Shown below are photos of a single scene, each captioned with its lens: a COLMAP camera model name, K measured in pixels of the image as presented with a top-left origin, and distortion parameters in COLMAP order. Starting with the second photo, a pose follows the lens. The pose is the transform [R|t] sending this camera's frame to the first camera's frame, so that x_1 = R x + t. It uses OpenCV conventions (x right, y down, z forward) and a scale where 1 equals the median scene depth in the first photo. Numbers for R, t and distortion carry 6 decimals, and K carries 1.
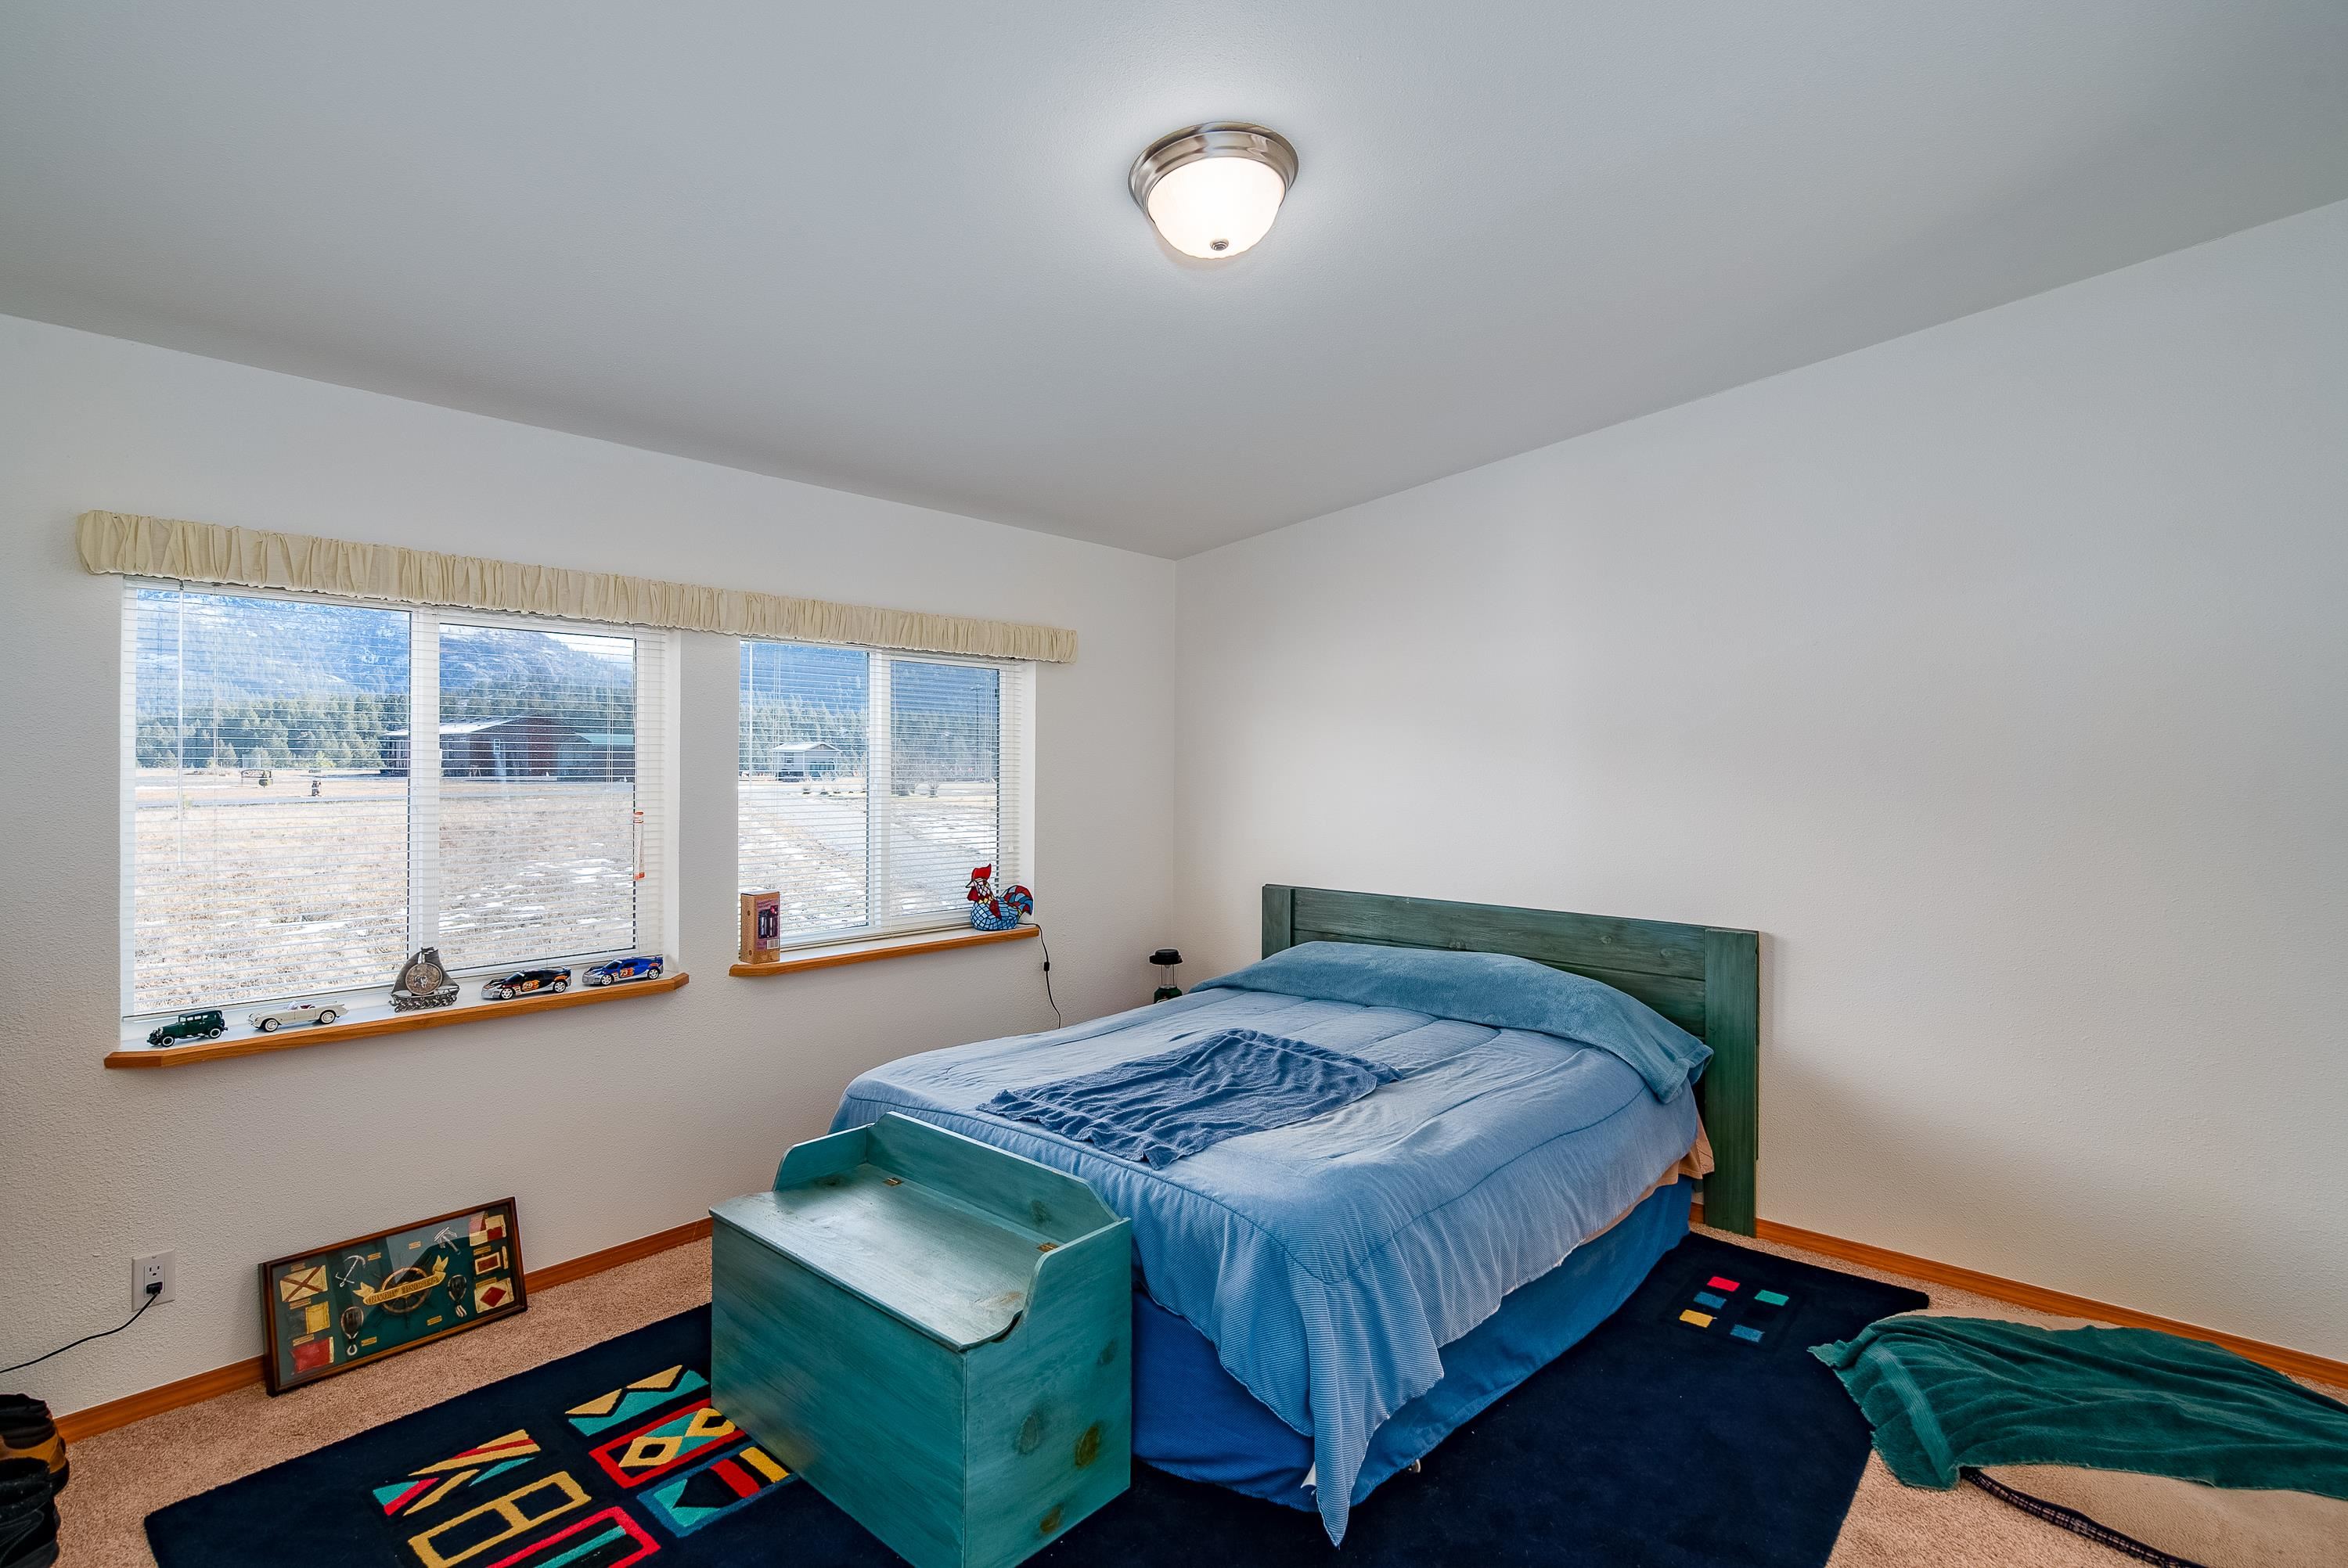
lens RADIAL K [[1137.7, 0, 1174.0], [0, 1137.7, 784.0], [0, 0, 1]] dist [-0.000476, -0.000306]
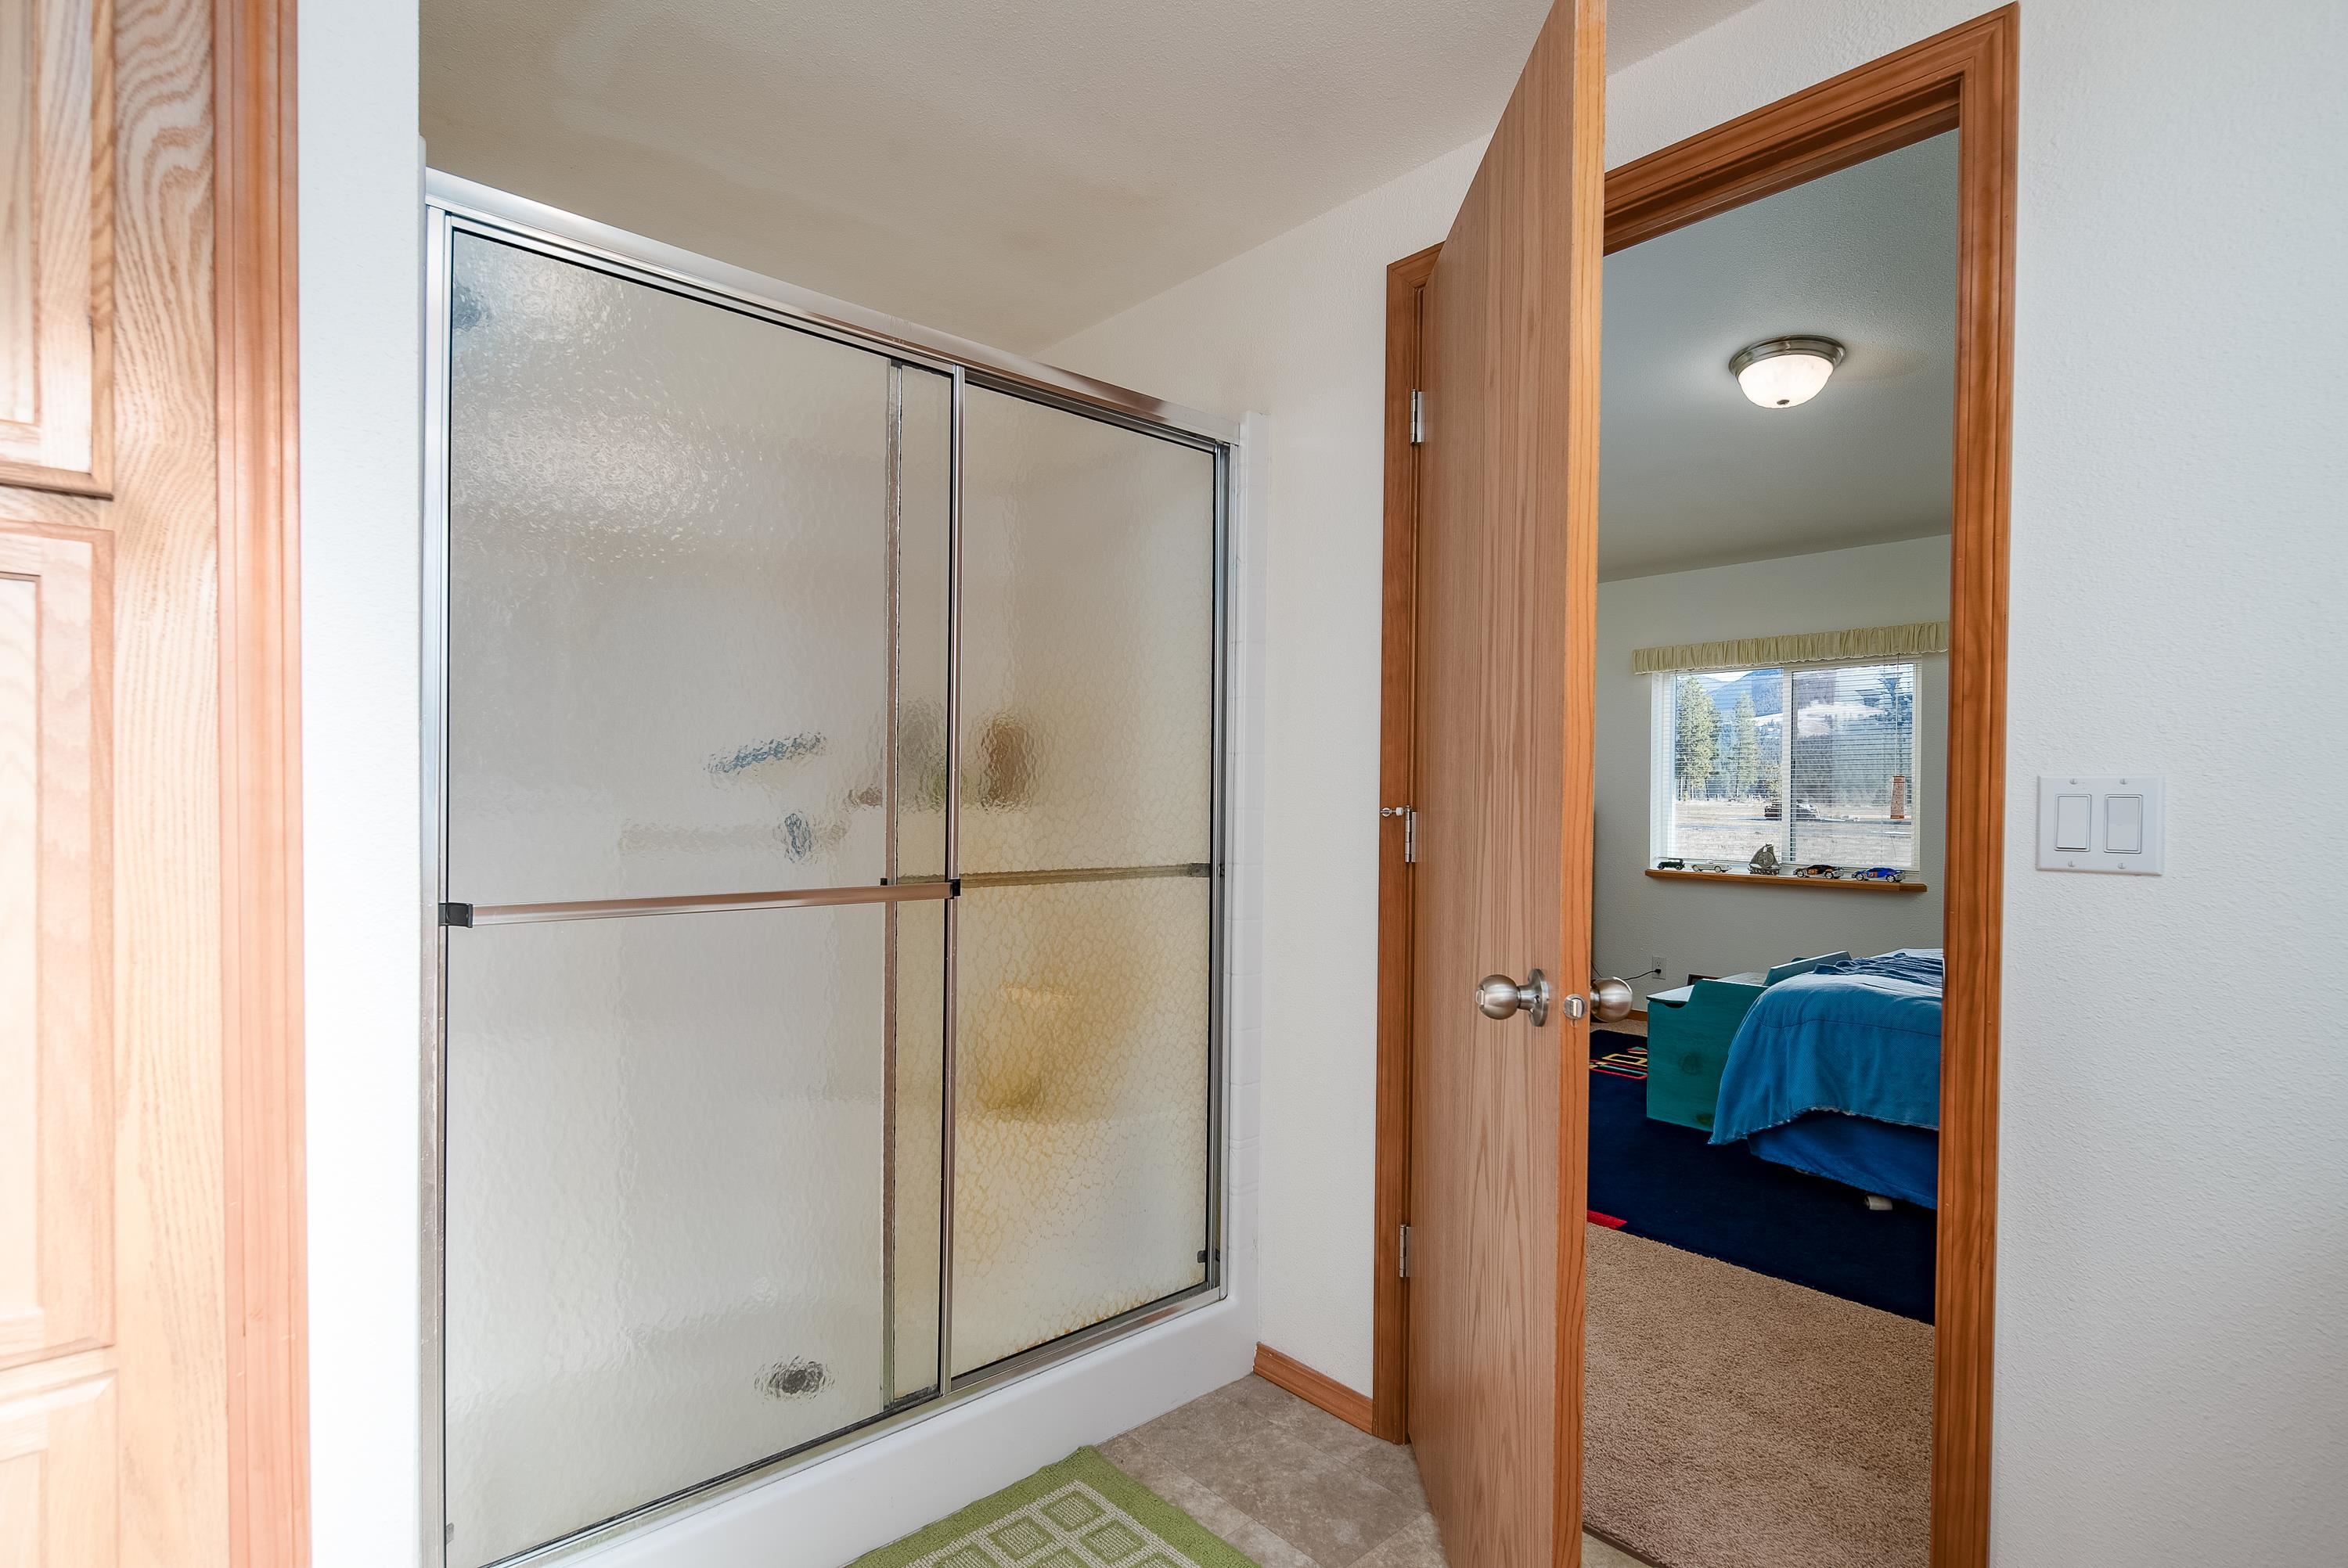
lens RADIAL K [[1129.4, 0, 1165.1], [0, 1129.4, 817.7], [0, 0, 1]] dist [-0.003913, -0.001400]
pose [[-0.136102, 0.012258, -0.990619, 1.308521], [-0.025848, 0.999539, 0.015920, 0.092453], [0.990358, 0.027772, -0.135722, 0.242211]]
